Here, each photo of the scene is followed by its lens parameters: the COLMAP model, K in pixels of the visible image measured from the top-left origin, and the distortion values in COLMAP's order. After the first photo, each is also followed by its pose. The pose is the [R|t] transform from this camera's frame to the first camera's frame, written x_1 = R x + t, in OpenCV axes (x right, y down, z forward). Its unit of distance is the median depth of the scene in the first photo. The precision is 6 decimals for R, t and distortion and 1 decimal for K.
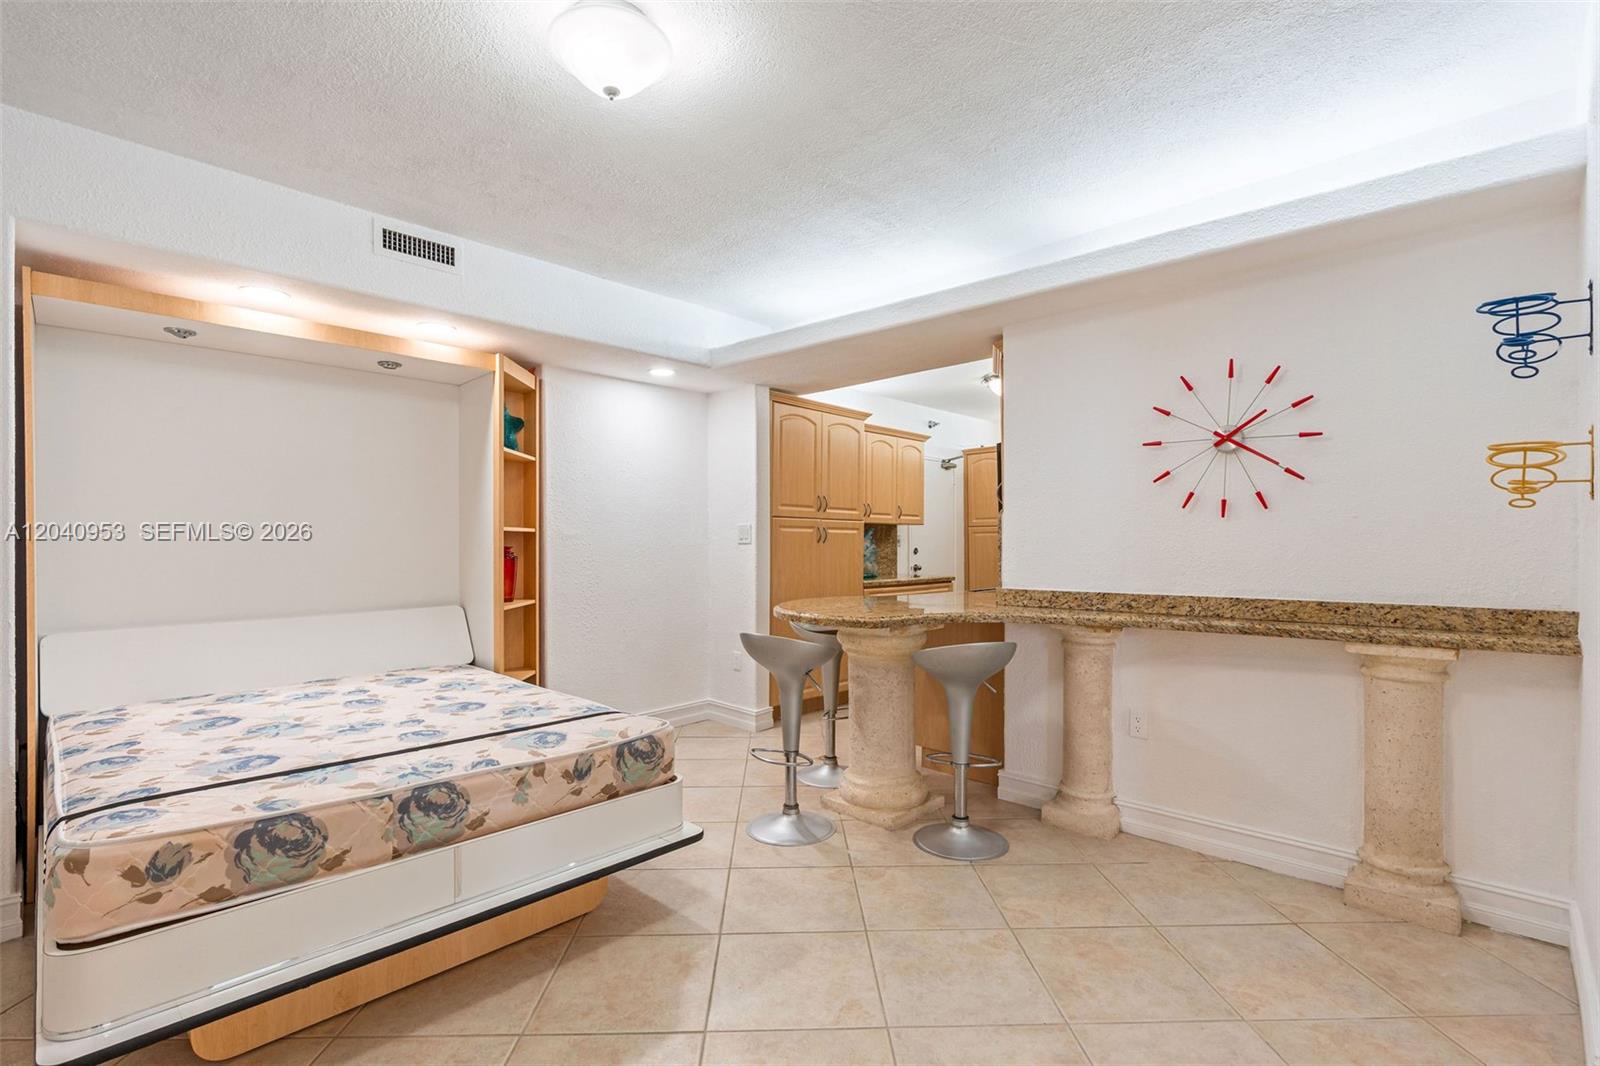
lens RADIAL K [[733.1, 0, 795.3], [0, 733.1, 547.1], [0, 0, 1]] dist [-0.006729, 0.003973]
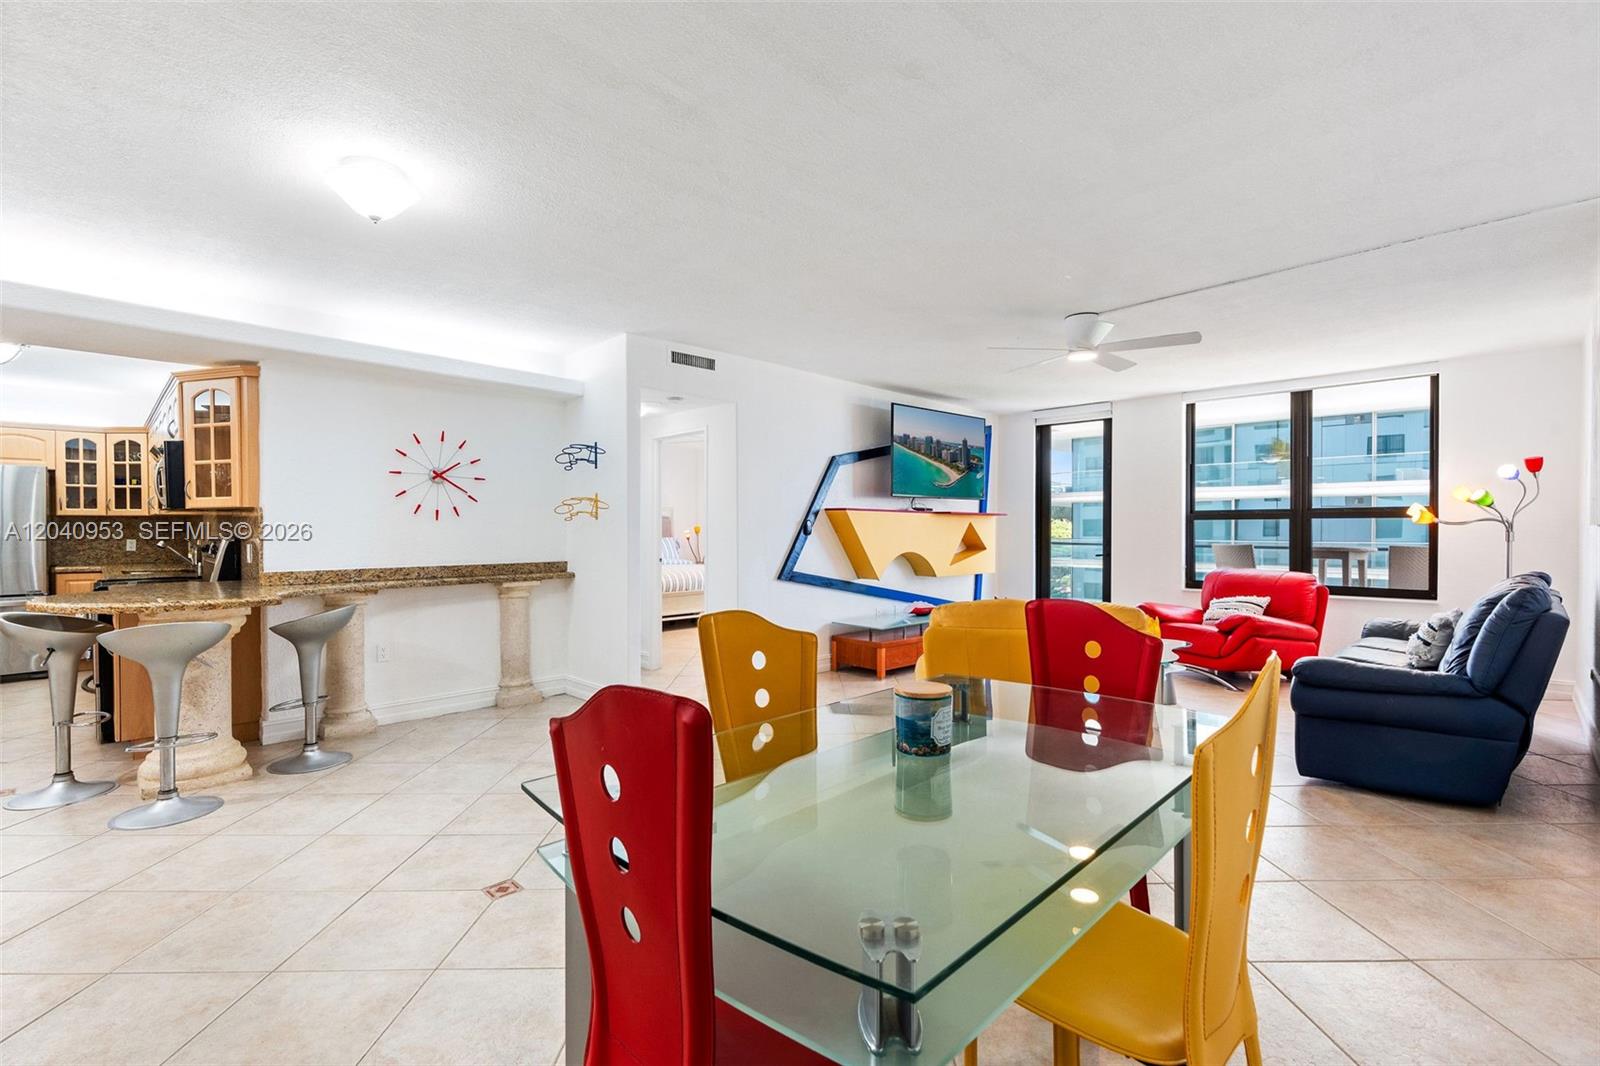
lens RADIAL K [[733.1, 0, 792.3], [0, 733.1, 531.5], [0, 0, 1]] dist [-0.006729, 0.003973]
pose [[0.034275, 0.000039, 0.999412, -1.015854], [0.008421, 0.999964, -0.000328, -0.005198], [-0.999377, 0.008428, 0.034273, 0.082232]]
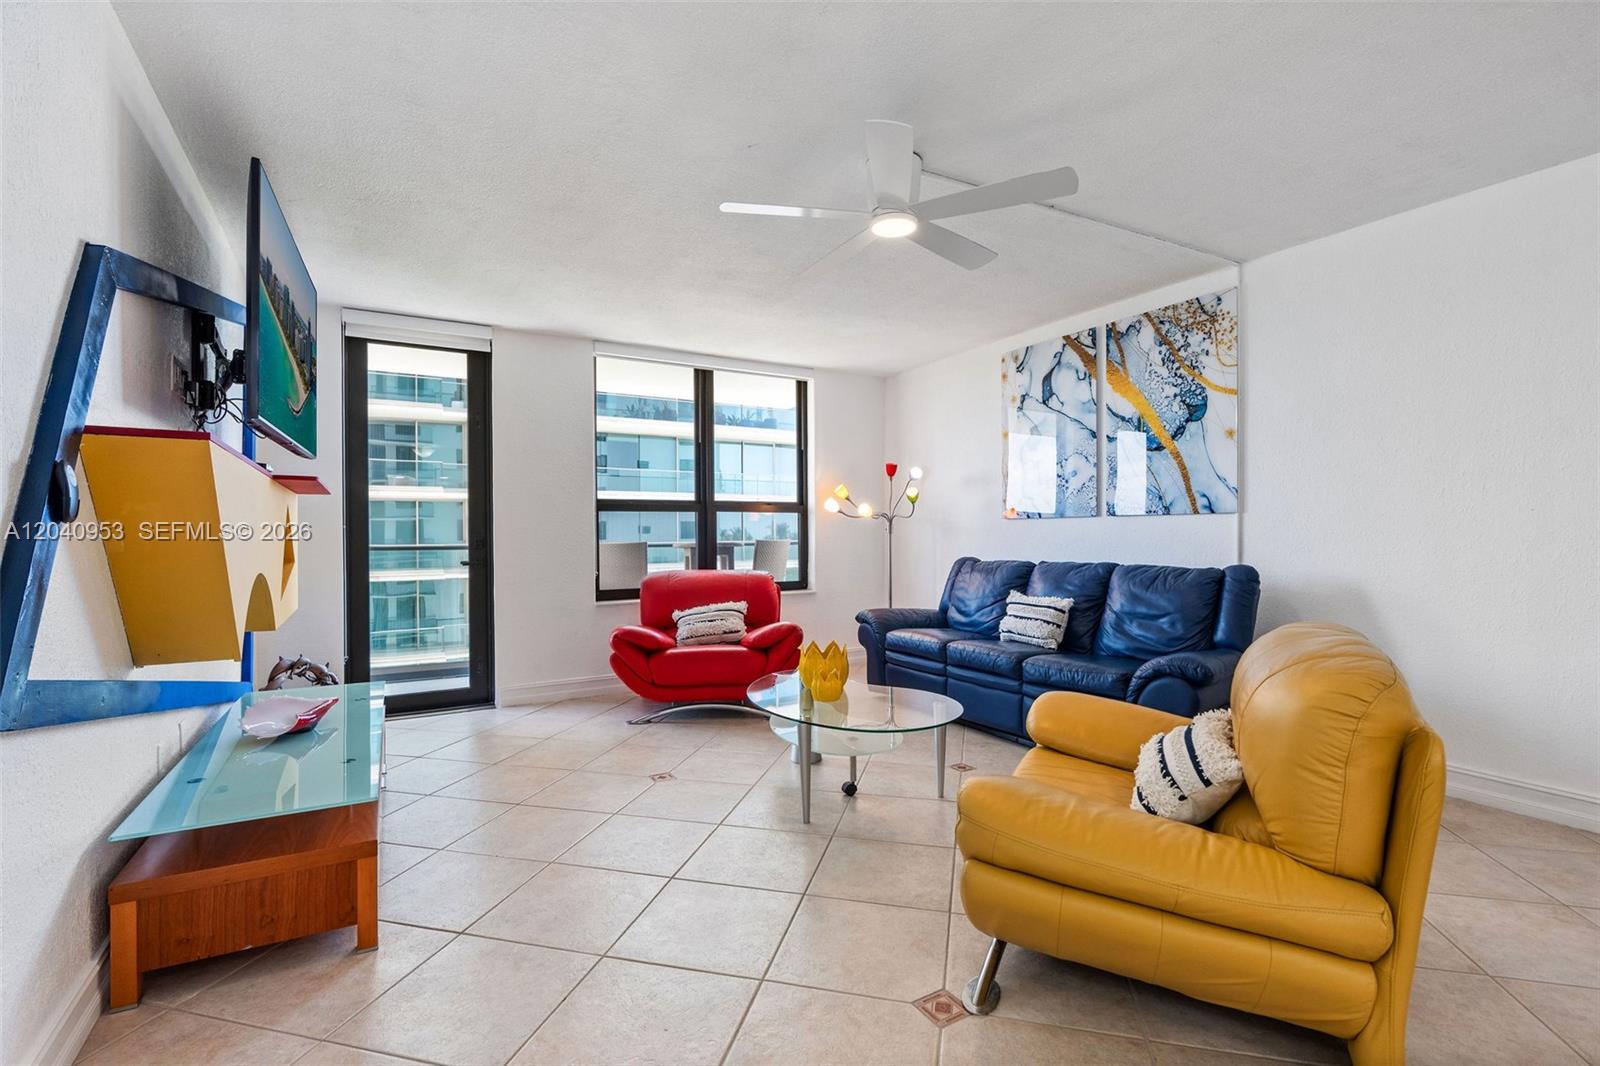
lens RADIAL K [[733.1, 0, 797.9], [0, 733.1, 536.4], [0, 0, 1]] dist [-0.006729, 0.003973]
pose [[-0.958947, 0.005851, 0.283525, 0.342040], [0.009857, 0.999871, 0.012704, 0.011047], [-0.283414, 0.014977, -0.958881, 0.440801]]
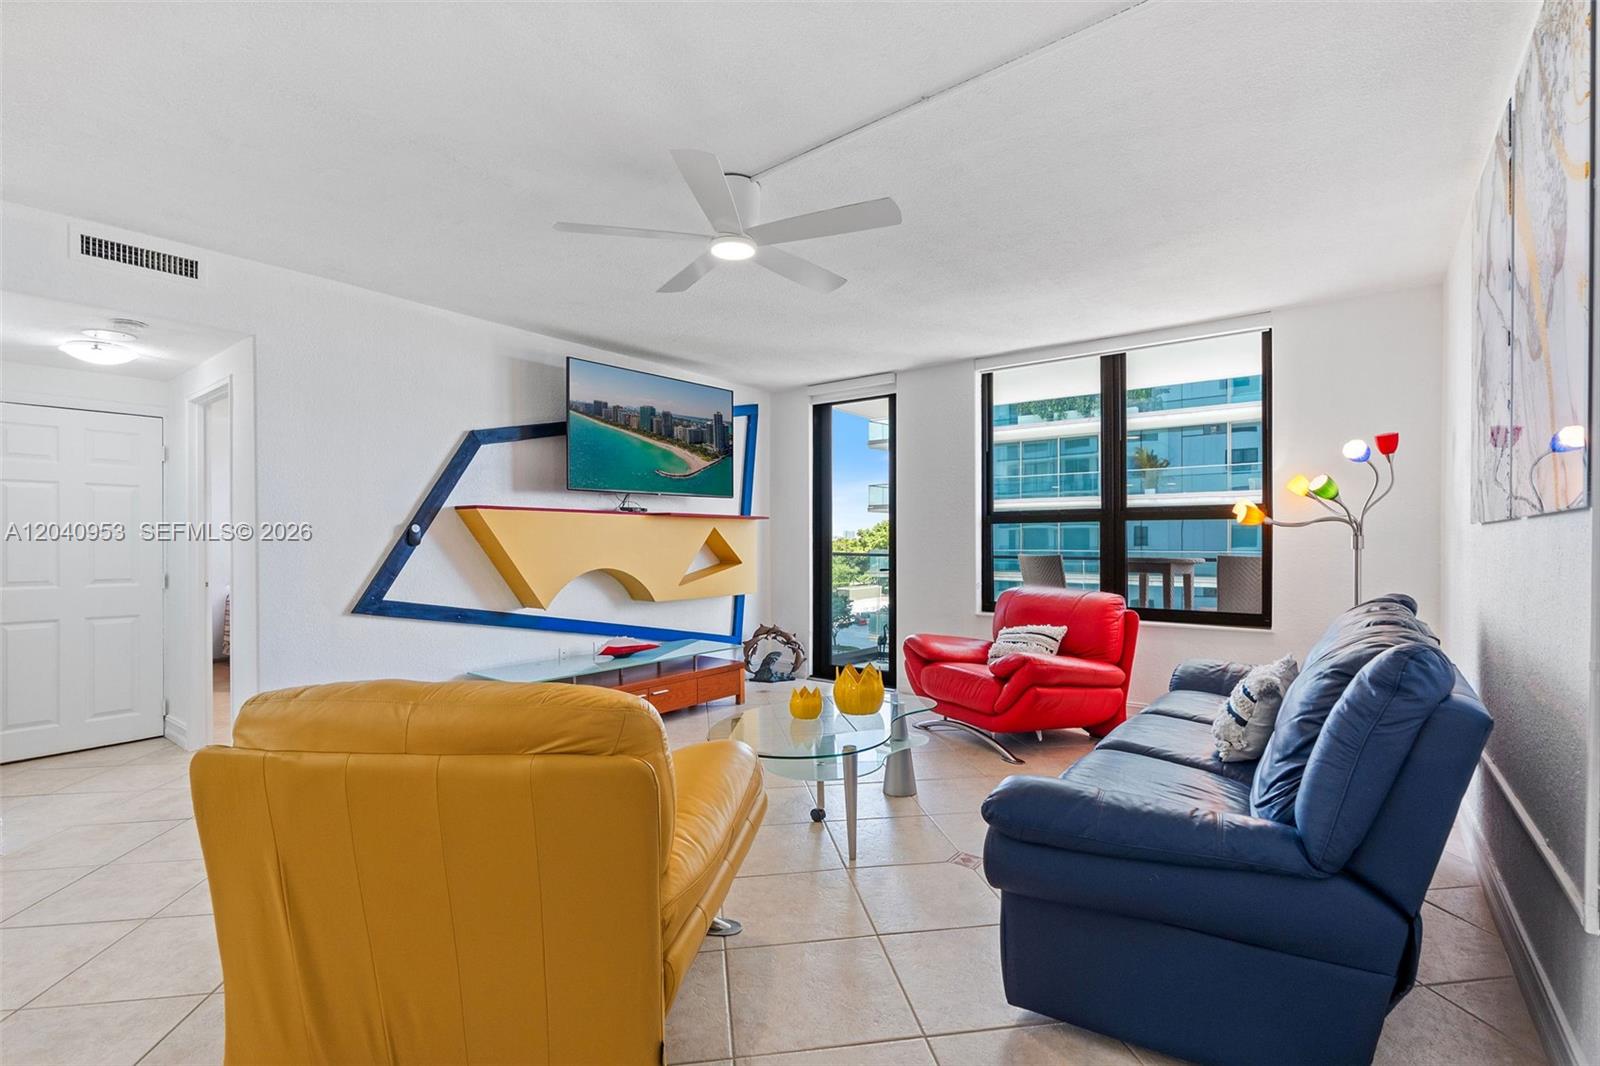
lens RADIAL K [[733.1, 0, 792.9], [0, 733.1, 541.4], [0, 0, 1]] dist [-0.006729, 0.003973]
pose [[-0.093026, 0.000564, 0.995664, -0.424093], [0.013353, 0.999911, 0.000681, 0.004899], [-0.995574, 0.013359, -0.093025, -0.440346]]
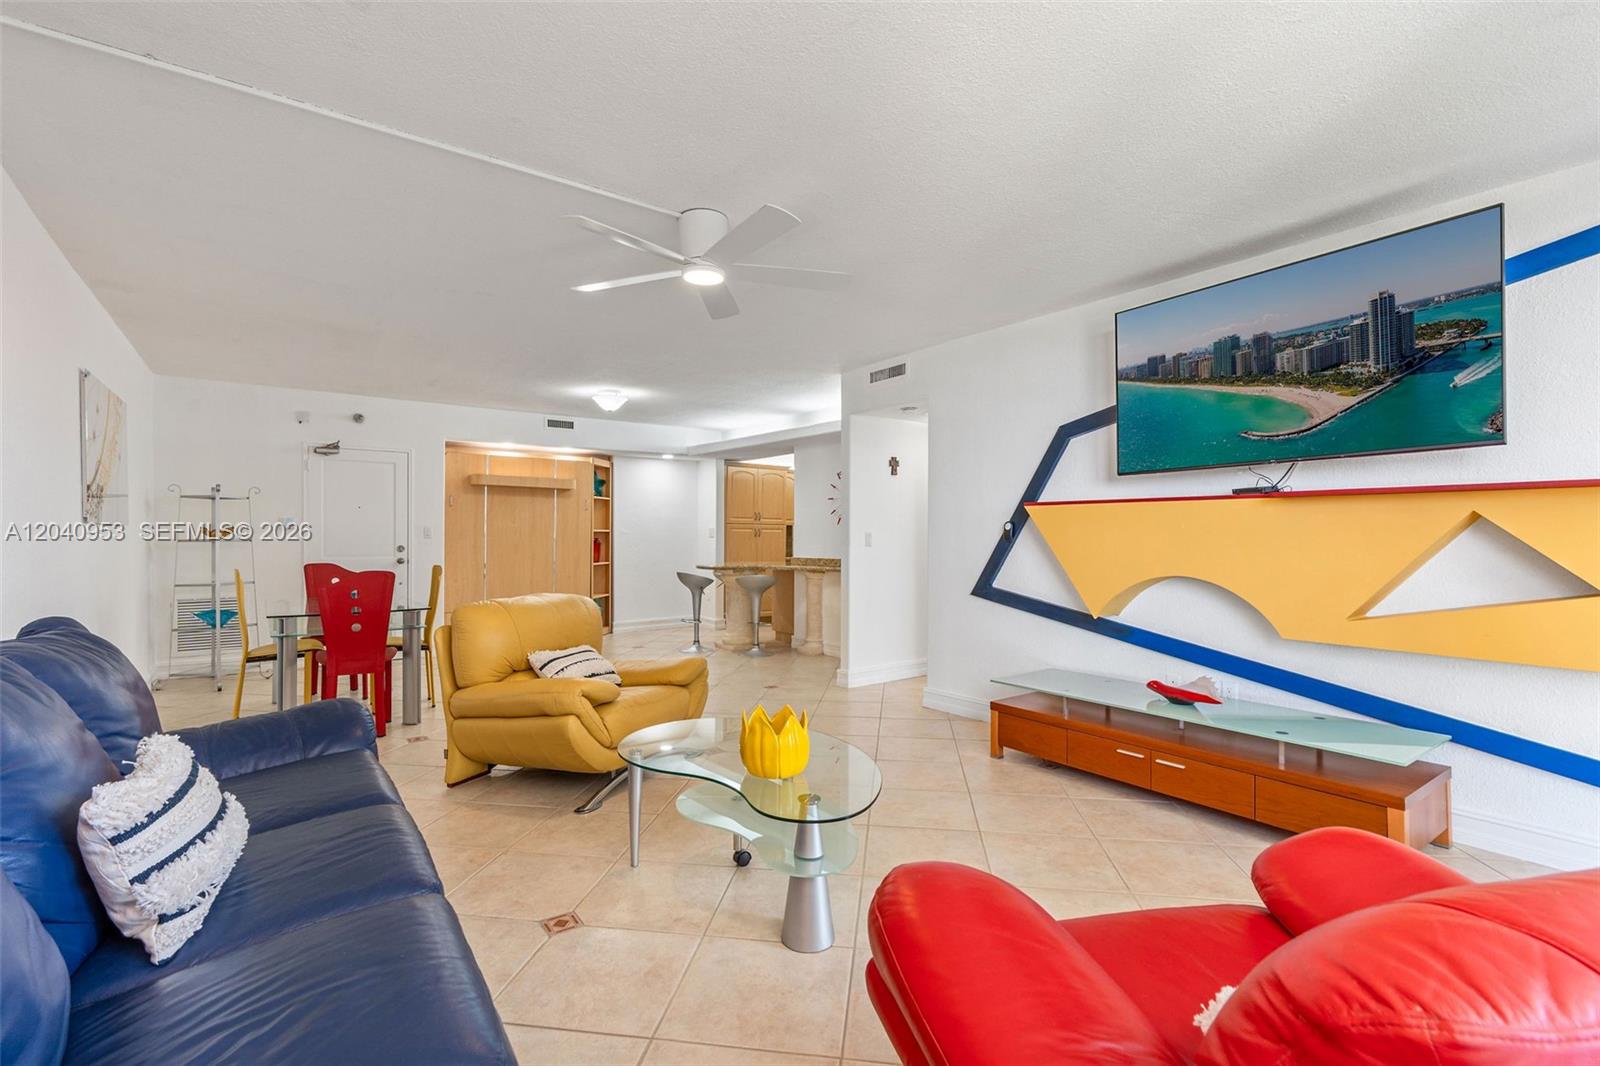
lens RADIAL K [[733.1, 0, 795.5], [0, 733.1, 535.0], [0, 0, 1]] dist [-0.006729, 0.003973]
pose [[0.984367, 0.000969, -0.176129, 0.776065], [-0.001705, 0.999990, -0.004027, -0.003592], [0.176124, 0.004264, 0.984359, -1.429548]]
